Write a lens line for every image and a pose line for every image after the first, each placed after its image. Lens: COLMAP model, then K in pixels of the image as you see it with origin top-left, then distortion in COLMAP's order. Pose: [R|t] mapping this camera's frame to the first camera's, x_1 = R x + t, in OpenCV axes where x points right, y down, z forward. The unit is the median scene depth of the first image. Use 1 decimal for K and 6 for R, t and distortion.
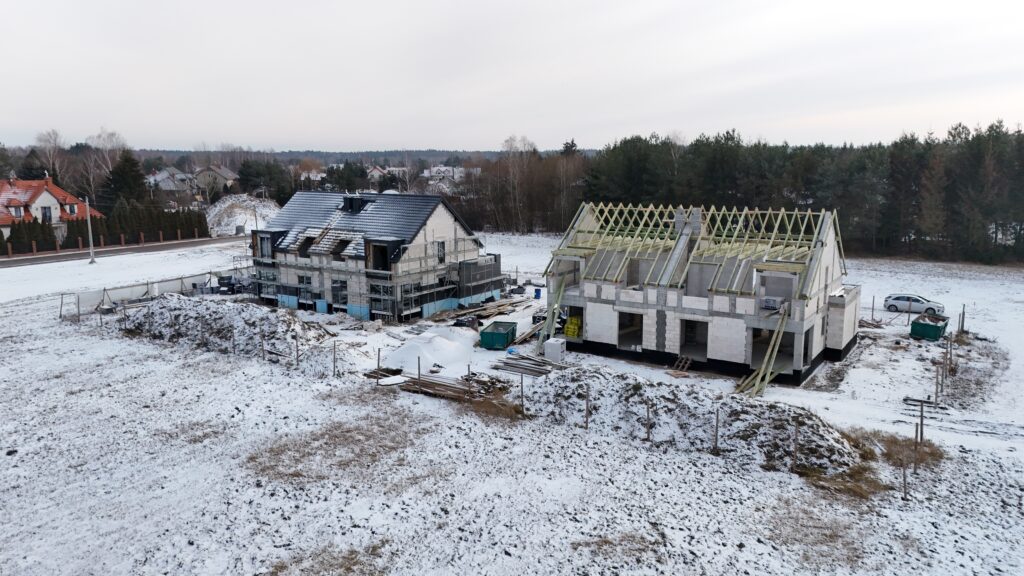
lens RADIAL K [[750.9, 0, 512.0], [0, 750.9, 288.0], [0, 0, 1]] dist [0.079213, -0.074039]
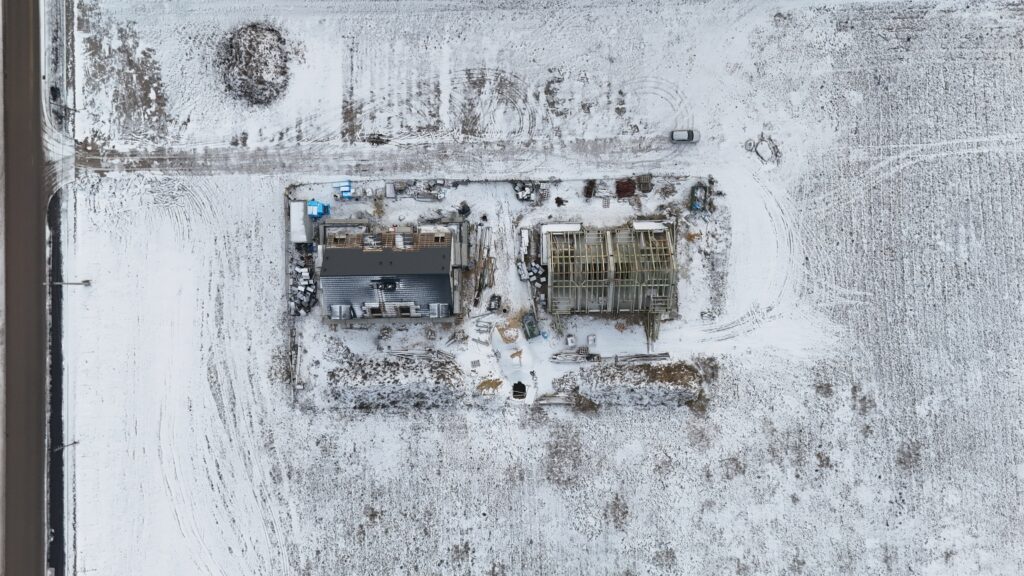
lens RADIAL K [[750.9, 0, 512.0], [0, 750.9, 288.0], [0, 0, 1]] dist [0.079213, -0.074039]
pose [[0.830066, -0.557615, -0.007497, 0.020281], [0.107819, 0.147280, 0.983201, -3.165006], [-0.547143, -0.816930, 0.182373, 1.146518]]
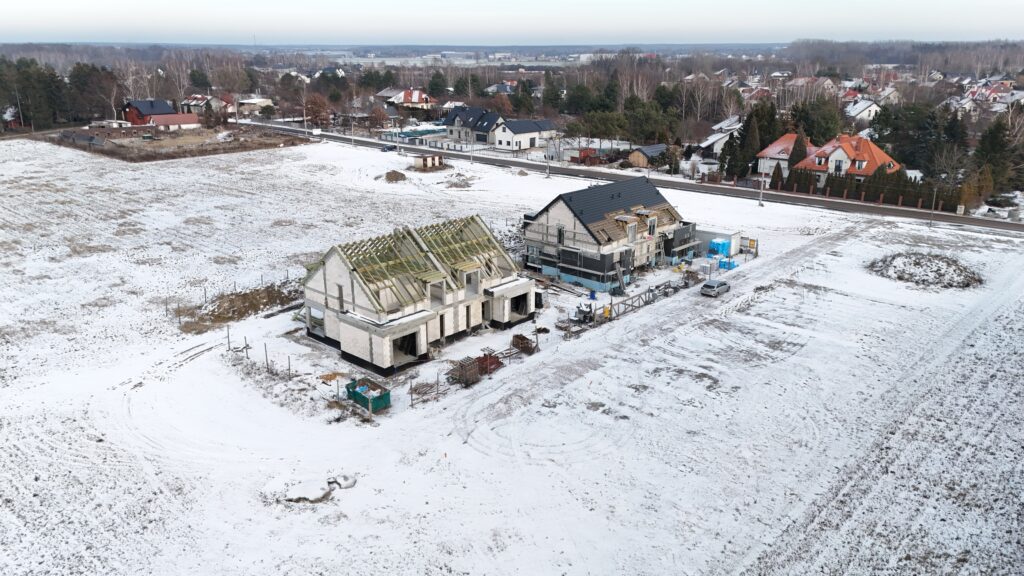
lens RADIAL K [[750.9, 0, 512.0], [0, 750.9, 288.0], [0, 0, 1]] dist [0.079213, -0.074039]
pose [[-0.165986, 0.305237, -0.937699, 2.348123], [-0.165892, 0.928695, 0.331671, -0.757691], [0.972074, 0.210609, -0.103514, 2.057501]]
